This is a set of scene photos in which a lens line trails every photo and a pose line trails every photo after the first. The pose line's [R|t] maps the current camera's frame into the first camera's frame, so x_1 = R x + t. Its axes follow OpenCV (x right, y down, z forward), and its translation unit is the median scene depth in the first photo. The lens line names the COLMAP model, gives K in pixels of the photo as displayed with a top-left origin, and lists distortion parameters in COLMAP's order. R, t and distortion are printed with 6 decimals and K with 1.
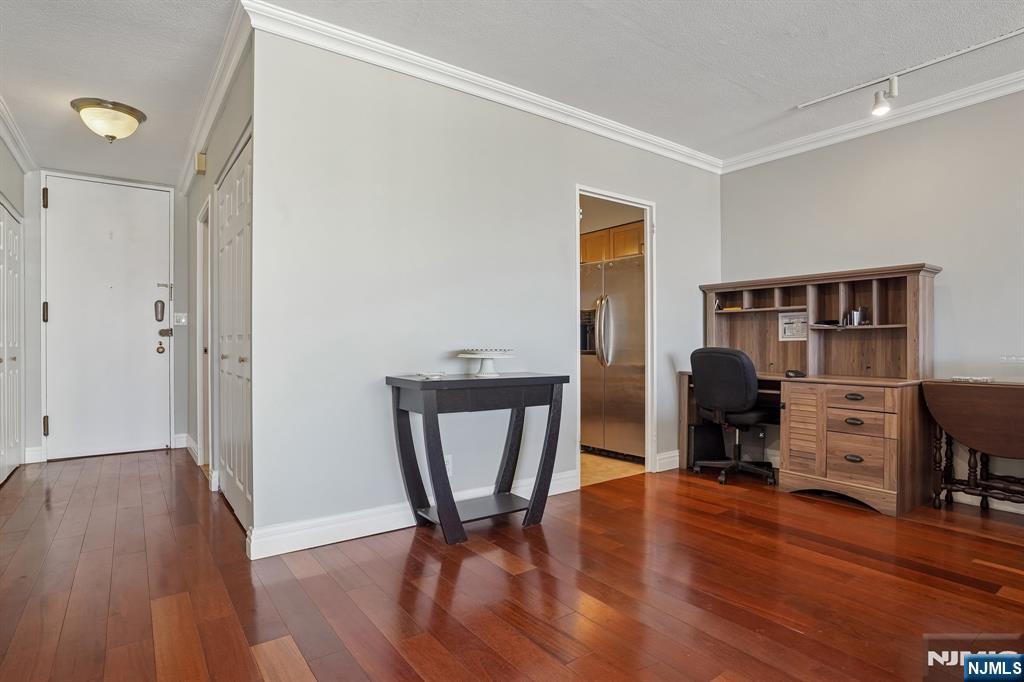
lens RADIAL K [[538.7, 0, 512.0], [0, 538.7, 341.0], [0, 0, 1]] dist [0.000008, -0.000010]
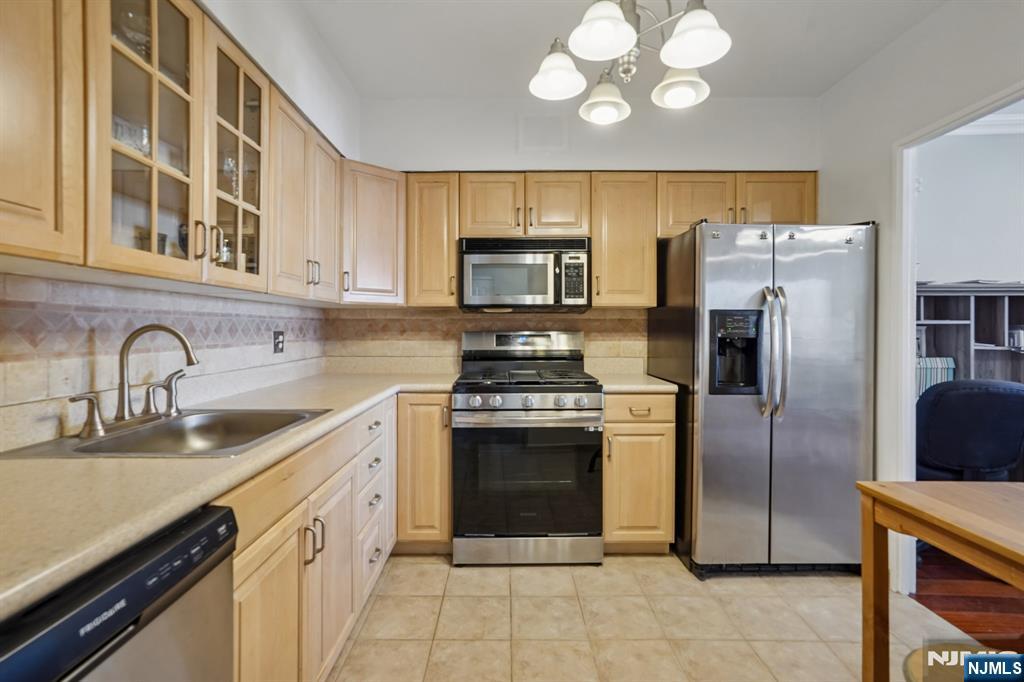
lens RADIAL K [[482.3, 0, 511.3], [0, 482.3, 333.5], [0, 0, 1]] dist [-0.018654, 0.001209]
pose [[0.574614, -0.006497, 0.818399, -0.365880], [-0.000402, 0.999966, 0.008220, -0.042619], [-0.818425, -0.005052, 0.574592, 0.934695]]
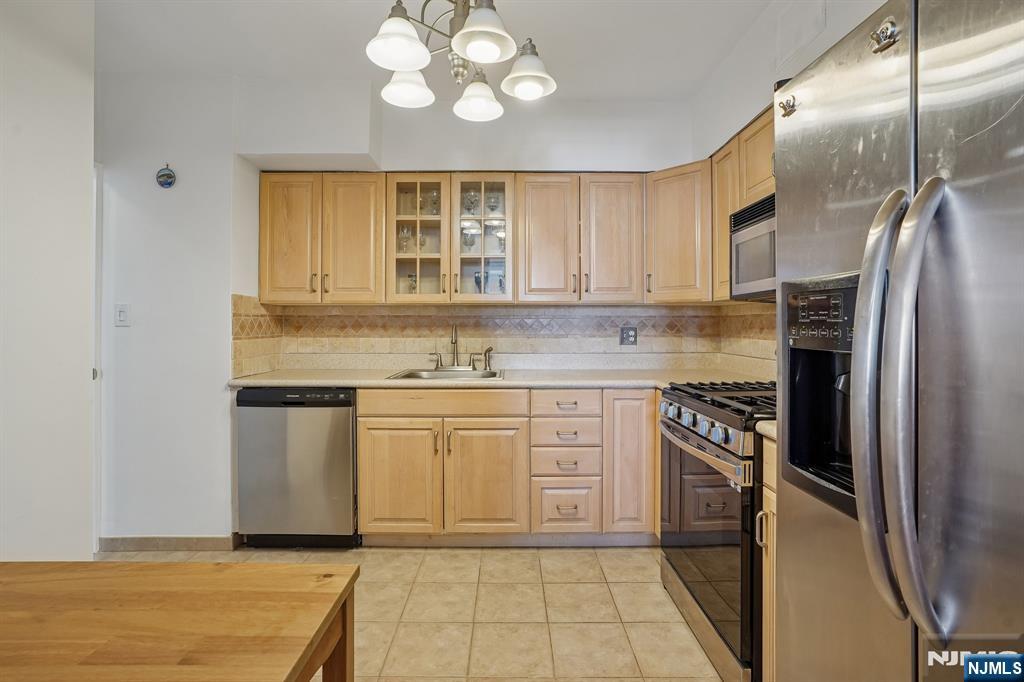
lens RADIAL K [[482.3, 0, 511.3], [0, 482.3, 333.5], [0, 0, 1]] dist [-0.018654, 0.001209]
pose [[0.816807, 0.011166, -0.576803, 0.154496], [-0.002150, 0.999865, 0.016311, -0.043106], [0.576907, -0.012083, 0.816721, 0.810601]]
